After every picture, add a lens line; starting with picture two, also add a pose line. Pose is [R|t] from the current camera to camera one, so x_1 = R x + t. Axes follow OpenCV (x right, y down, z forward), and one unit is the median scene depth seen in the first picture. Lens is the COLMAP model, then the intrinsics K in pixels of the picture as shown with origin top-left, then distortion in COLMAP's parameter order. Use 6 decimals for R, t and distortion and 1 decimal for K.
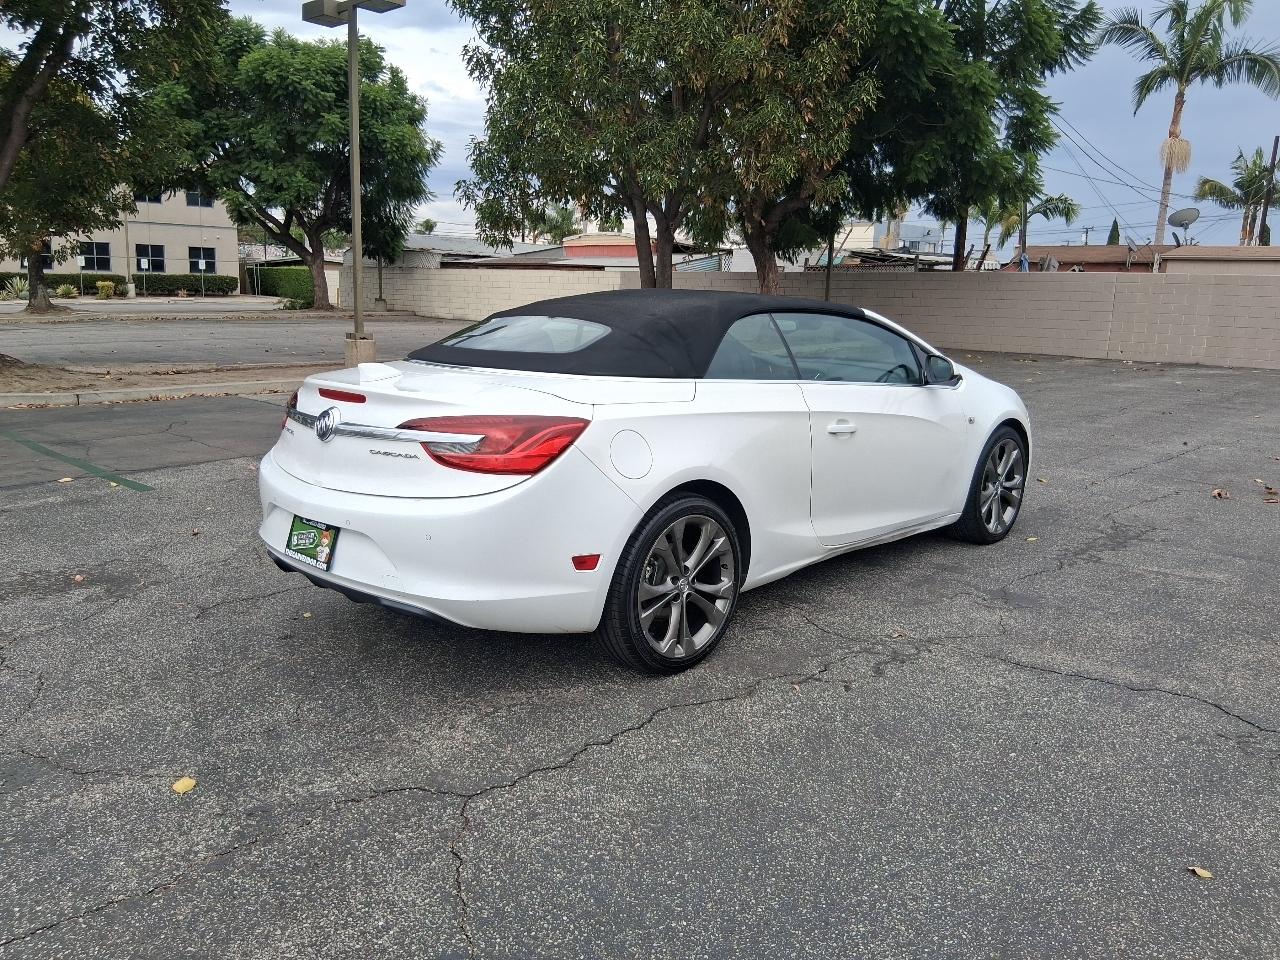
lens RADIAL K [[969.2, 0, 642.3], [0, 969.2, 463.2], [0, 0, 1]] dist [0.090633, -0.163264]
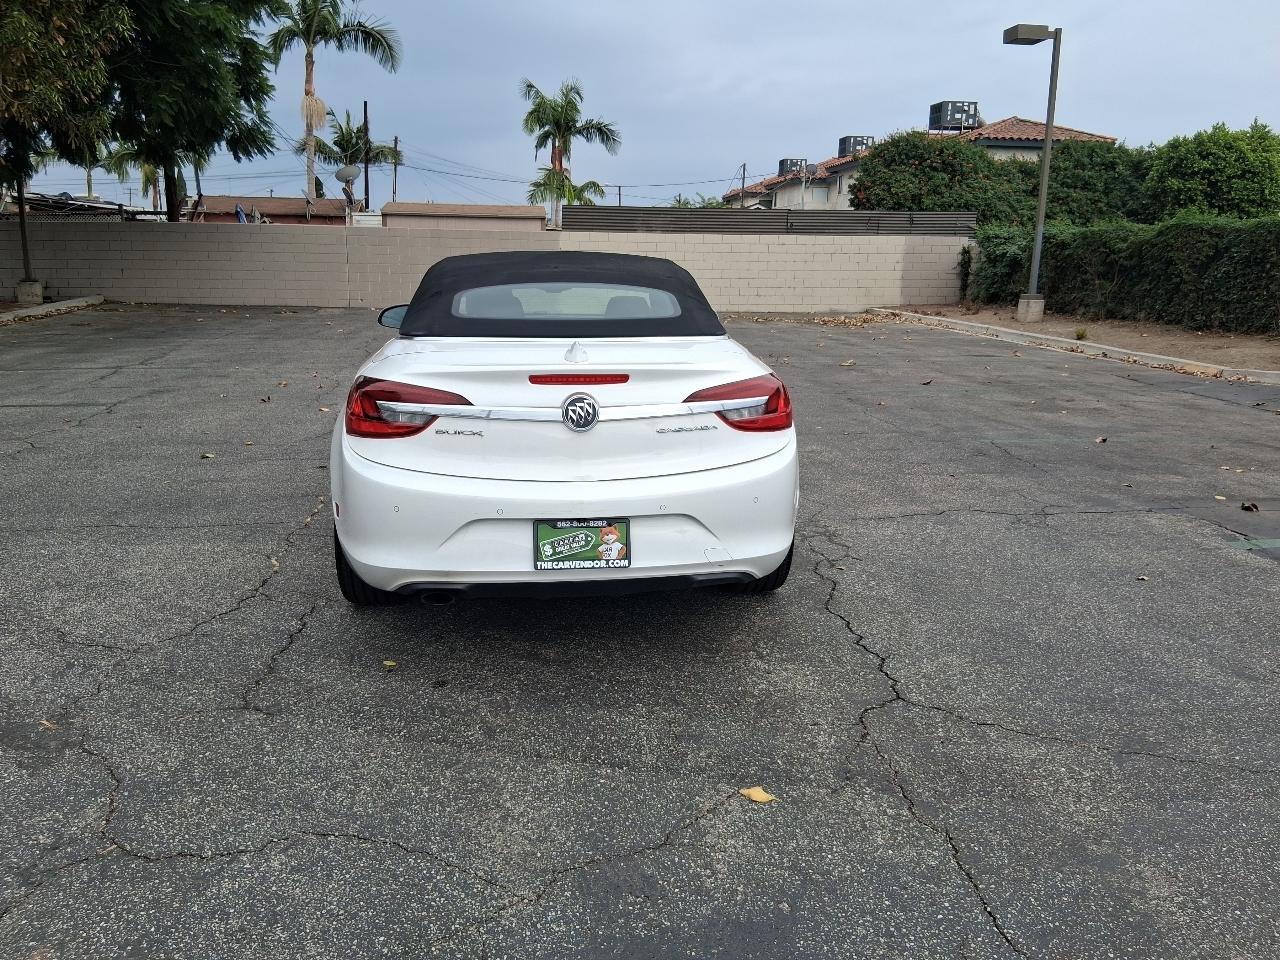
lens RADIAL K [[976.4, 0, 639.3], [0, 976.4, 459.5], [0, 0, 1]] dist [0.100084, -0.182721]
pose [[0.632592, -0.170632, 0.755455, -0.260935], [0.136884, 0.984705, 0.107790, -0.023043], [-0.762293, 0.035223, 0.646273, 0.101095]]
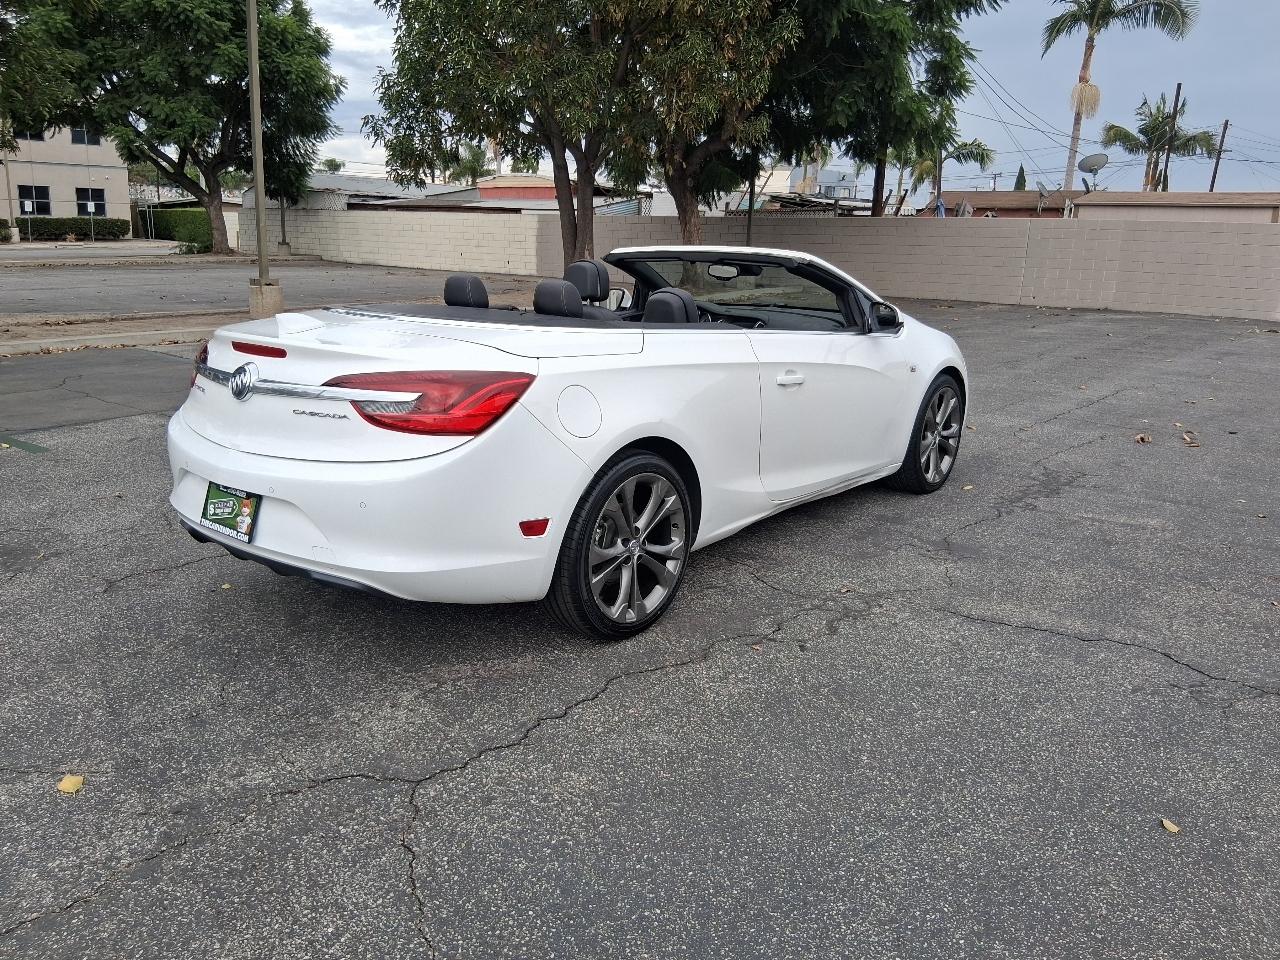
lens RADIAL K [[967.0, 0, 641.5], [0, 967.0, 473.0], [0, 0, 1]] dist [0.090482, -0.167792]
pose [[0.996457, -0.017425, 0.082274, -0.007680], [0.012109, 0.997833, 0.064668, -0.002493], [-0.083223, -0.063443, 0.994509, 0.015951]]
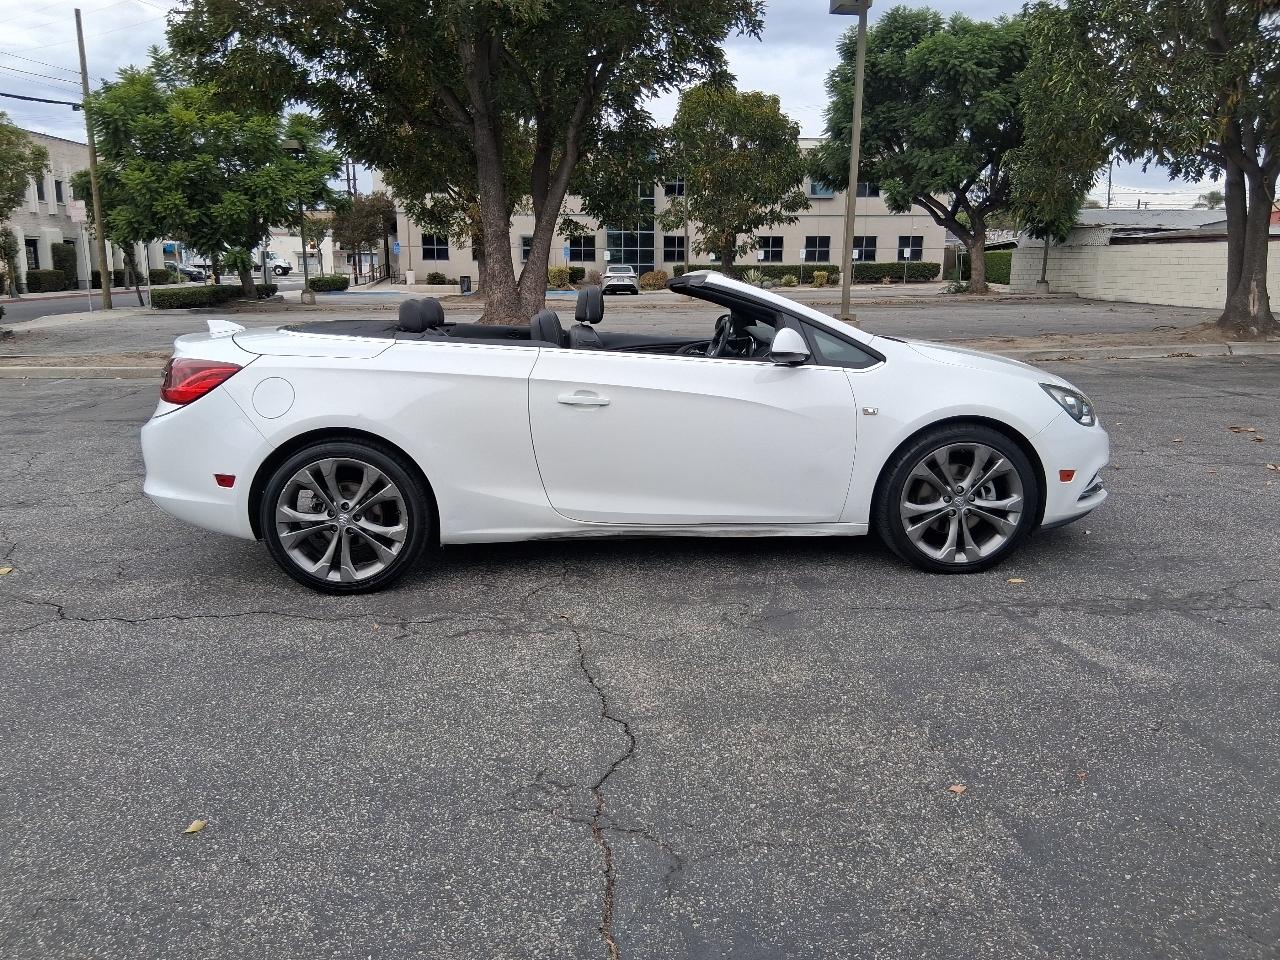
lens RADIAL K [[973.8, 0, 638.3], [0, 973.8, 458.0], [0, 0, 1]] dist [0.101625, -0.181788]
pose [[0.731758, 0.105238, -0.673391, 0.299031], [-0.099726, 0.993906, 0.046959, -0.009671], [0.674229, 0.032792, 0.737794, 0.106832]]
